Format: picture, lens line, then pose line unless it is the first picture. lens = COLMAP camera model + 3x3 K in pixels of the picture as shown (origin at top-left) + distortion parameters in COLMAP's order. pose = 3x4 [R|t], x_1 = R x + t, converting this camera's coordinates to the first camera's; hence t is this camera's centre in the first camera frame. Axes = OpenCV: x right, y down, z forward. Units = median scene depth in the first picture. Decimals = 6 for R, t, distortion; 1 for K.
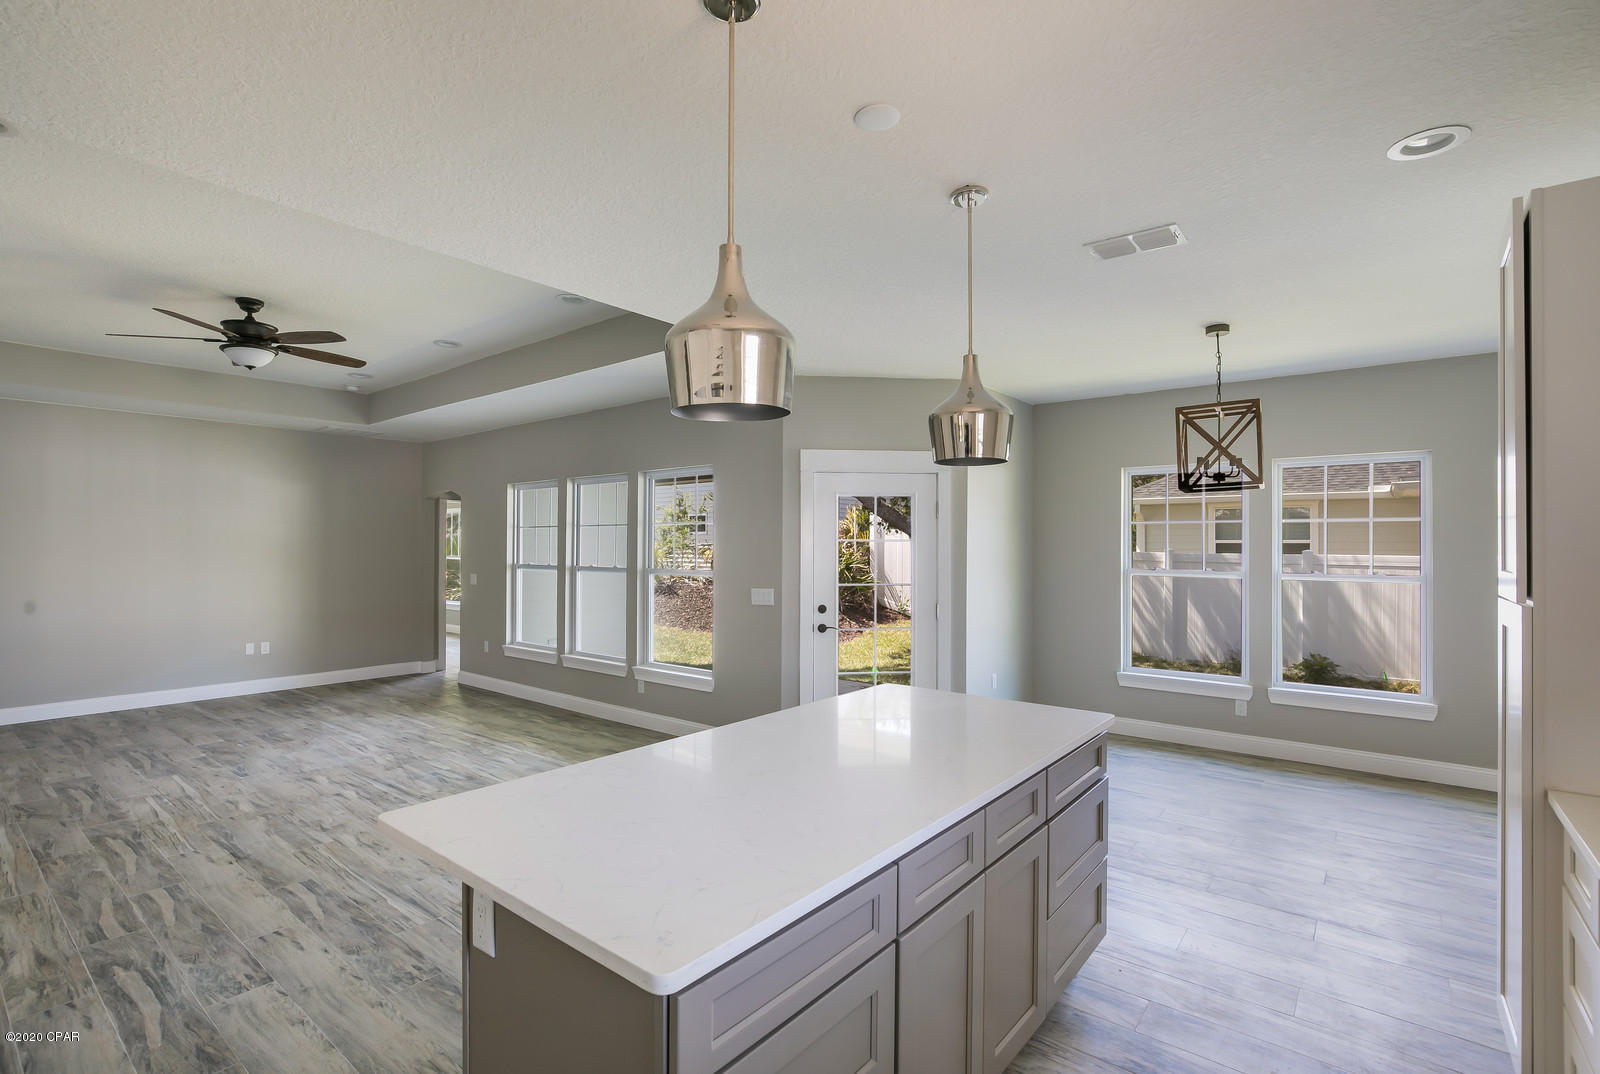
lens RADIAL K [[730.6, 0, 806.0], [0, 730.6, 546.8], [0, 0, 1]] dist [-0.013879, 0.004370]
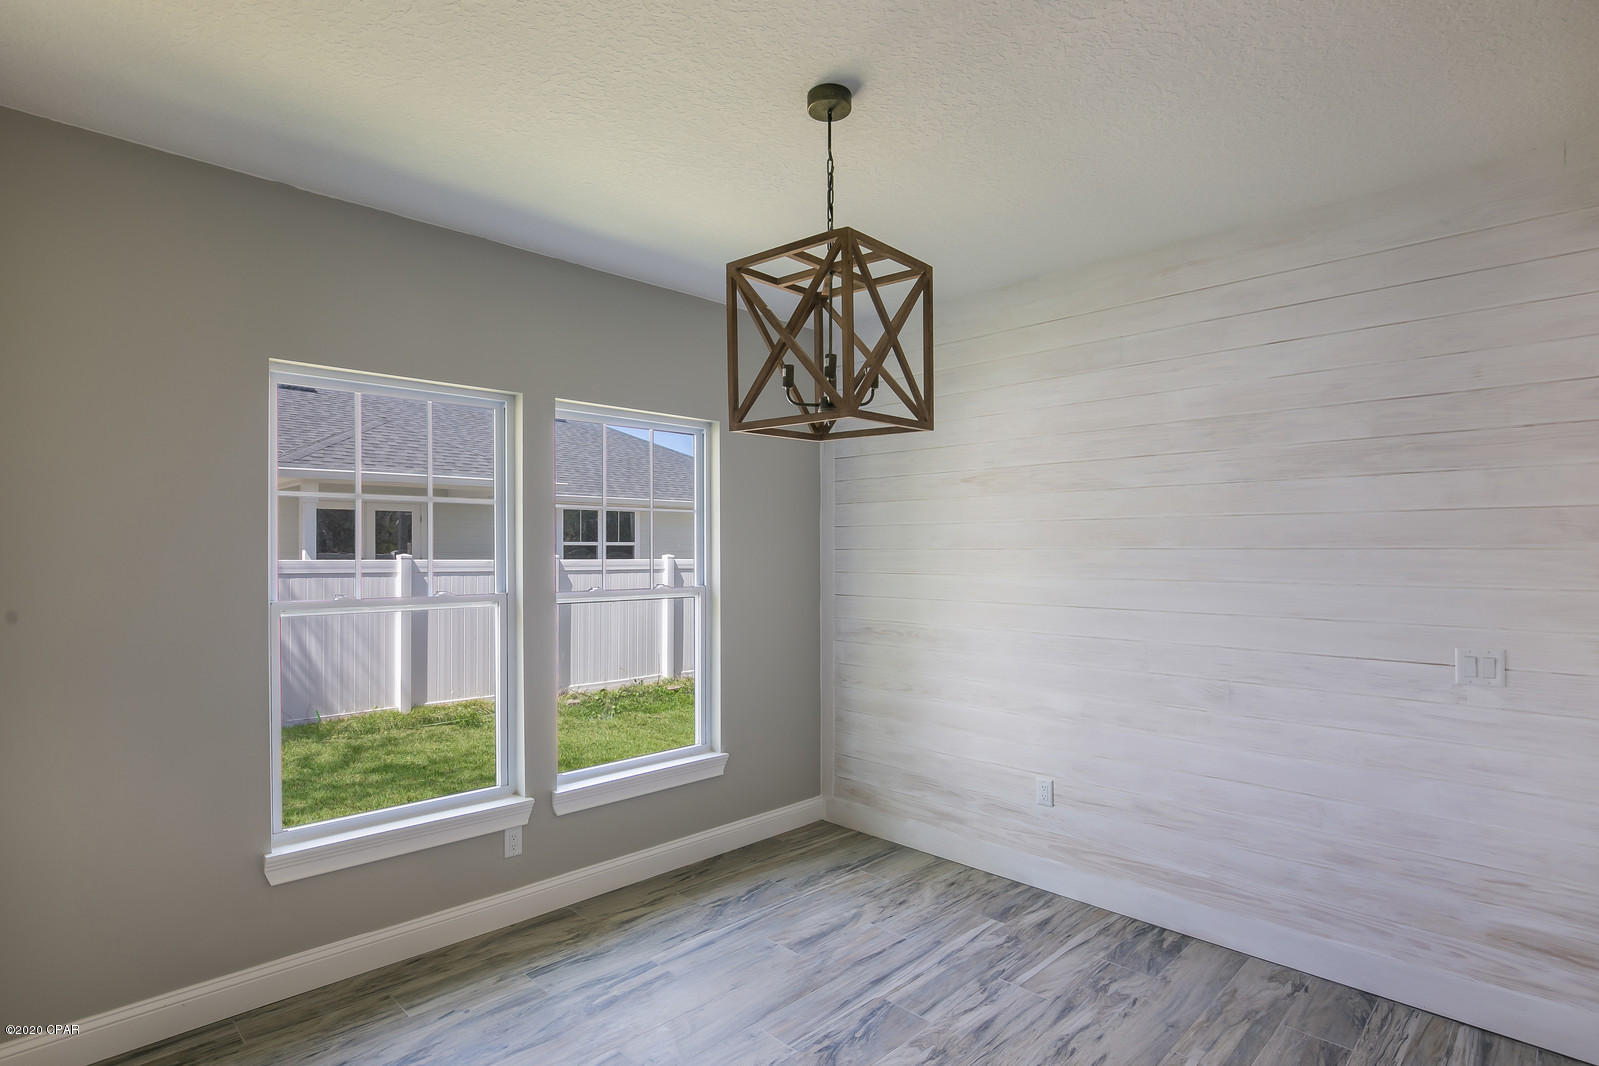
lens RADIAL K [[818.3, 0, 795.2], [0, 818.3, 565.8], [0, 0, 1]] dist [-0.002407, -0.000393]
pose [[0.122559, -0.022559, 0.992205, 0.025675], [-0.001639, 0.999736, 0.022933, 0.000402], [-0.992460, -0.004436, 0.122490, 0.951269]]
